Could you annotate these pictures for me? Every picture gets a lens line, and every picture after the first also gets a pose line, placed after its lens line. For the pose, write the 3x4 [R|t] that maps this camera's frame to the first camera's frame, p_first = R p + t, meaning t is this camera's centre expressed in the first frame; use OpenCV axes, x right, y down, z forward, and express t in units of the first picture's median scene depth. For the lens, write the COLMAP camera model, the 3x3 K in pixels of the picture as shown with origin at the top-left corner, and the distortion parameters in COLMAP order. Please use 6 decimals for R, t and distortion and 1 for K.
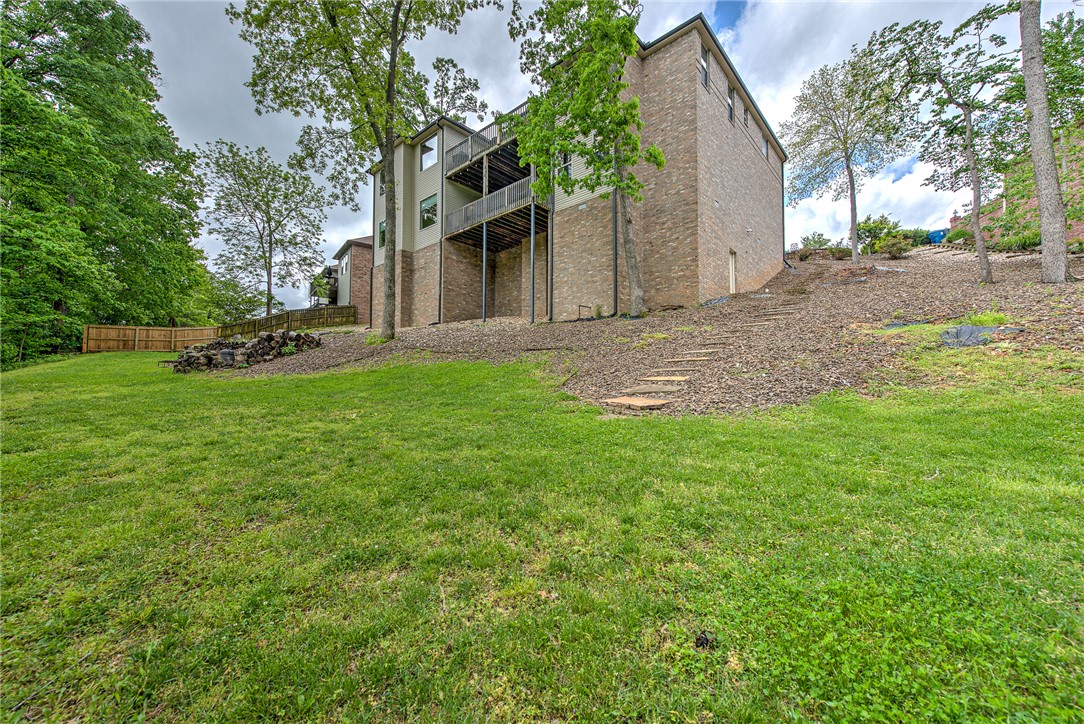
lens RADIAL K [[431.4, 0, 546.5], [0, 431.4, 363.5], [0, 0, 1]] dist [0.000202, -0.000011]
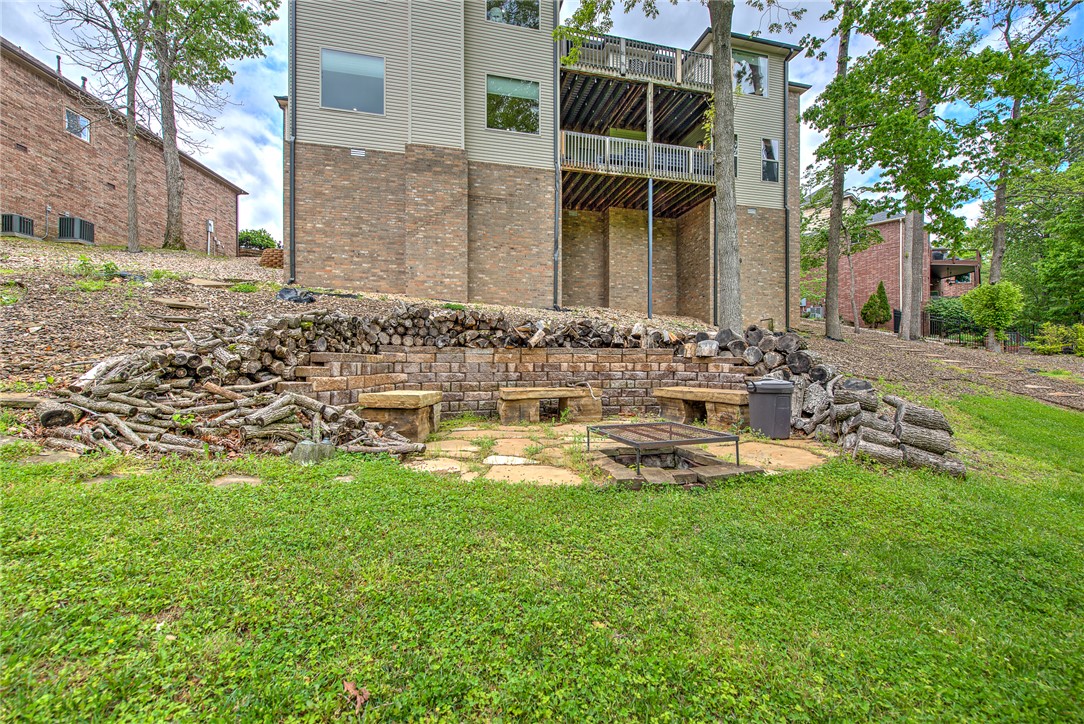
lens RADIAL K [[431.4, 0, 546.5], [0, 431.4, 363.5], [0, 0, 1]] dist [0.000202, -0.000011]
pose [[0.553996, 0.004304, 0.832508, -0.820545], [-0.025994, 0.999588, 0.012130, -0.029740], [-0.832113, -0.028360, 0.553880, 0.738377]]
